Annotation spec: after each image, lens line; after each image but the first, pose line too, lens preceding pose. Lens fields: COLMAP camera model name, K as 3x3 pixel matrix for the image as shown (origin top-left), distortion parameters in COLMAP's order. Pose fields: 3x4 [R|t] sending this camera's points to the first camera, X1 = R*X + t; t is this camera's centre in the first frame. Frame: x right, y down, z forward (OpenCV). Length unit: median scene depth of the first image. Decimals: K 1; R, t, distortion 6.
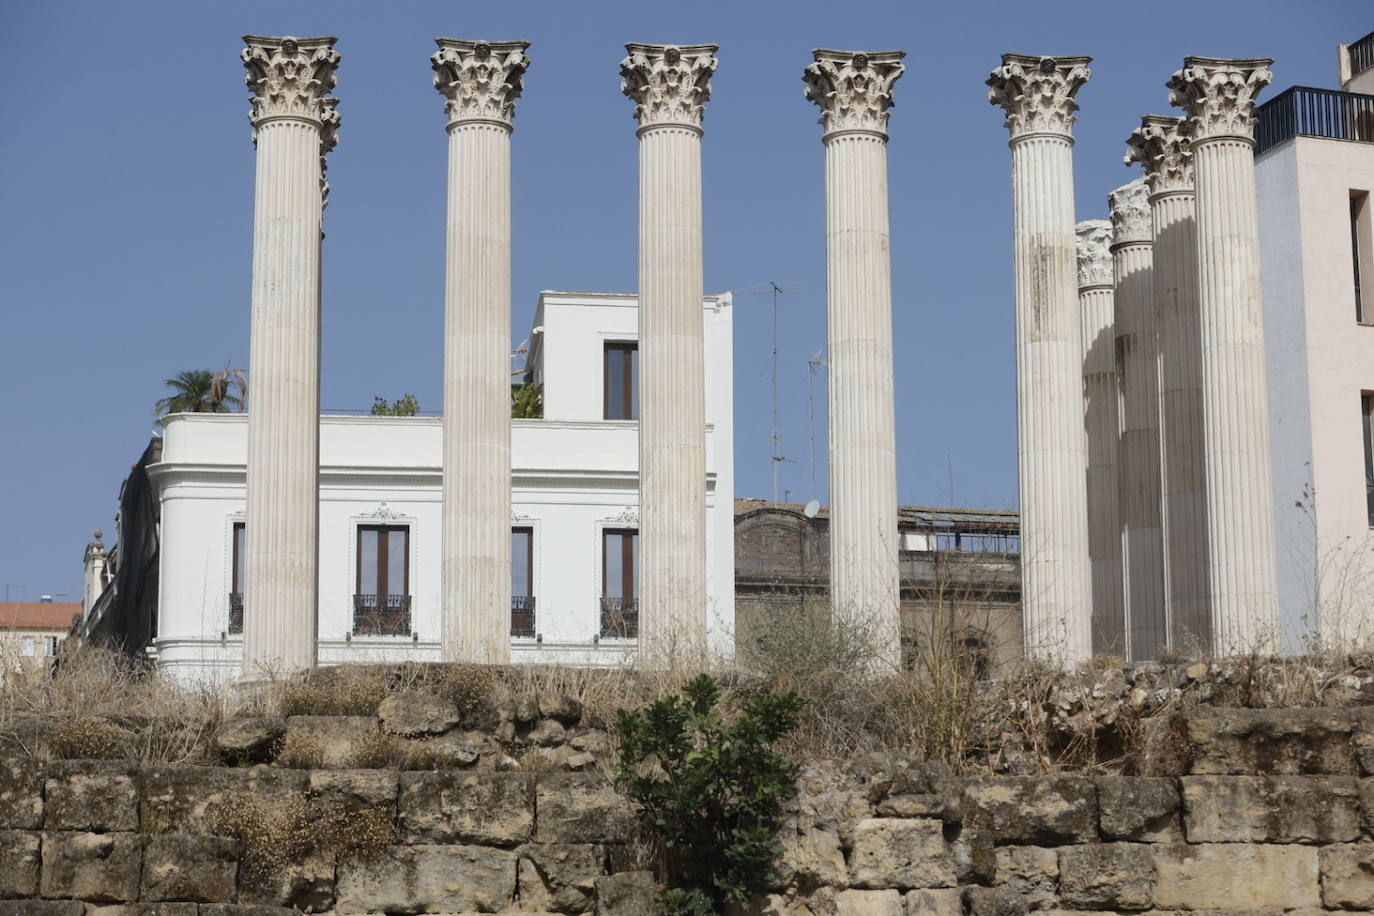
lens RADIAL K [[3153.9, 0, 690.8], [0, 3153.9, 456.3], [0, 0, 1]] dist [-0.016503, -0.208292]
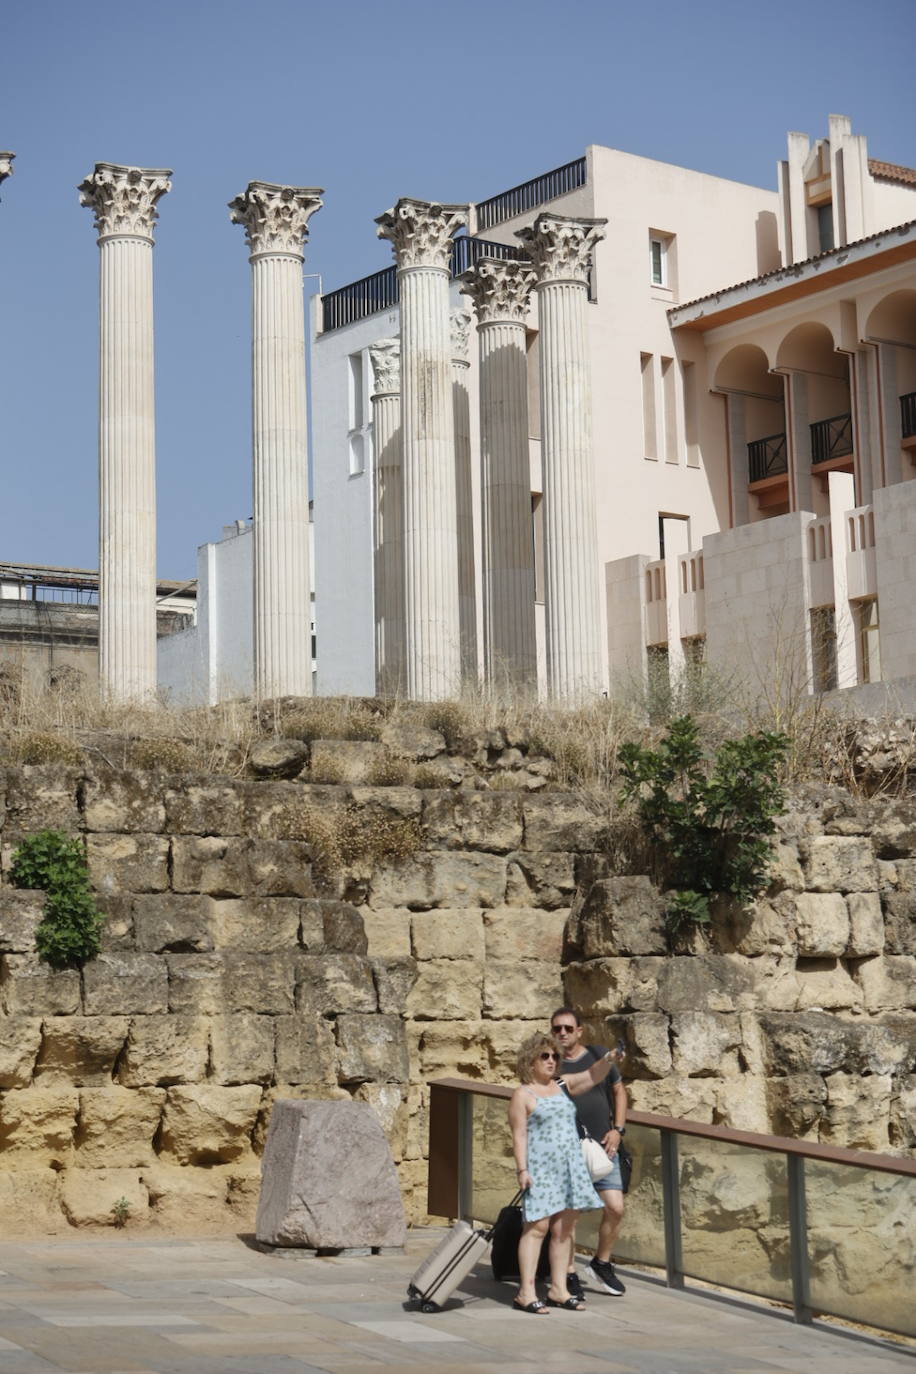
lens RADIAL K [[2623.0, 0, 457.7], [0, 2623.0, 687.4], [0, 0, 1]] dist [-0.018695, 0.163023]
pose [[0.962592, 0.032420, 0.269008, -0.345037], [-0.048900, 0.997300, 0.054786, 0.006720], [-0.266505, -0.065891, 0.961579, 0.047144]]
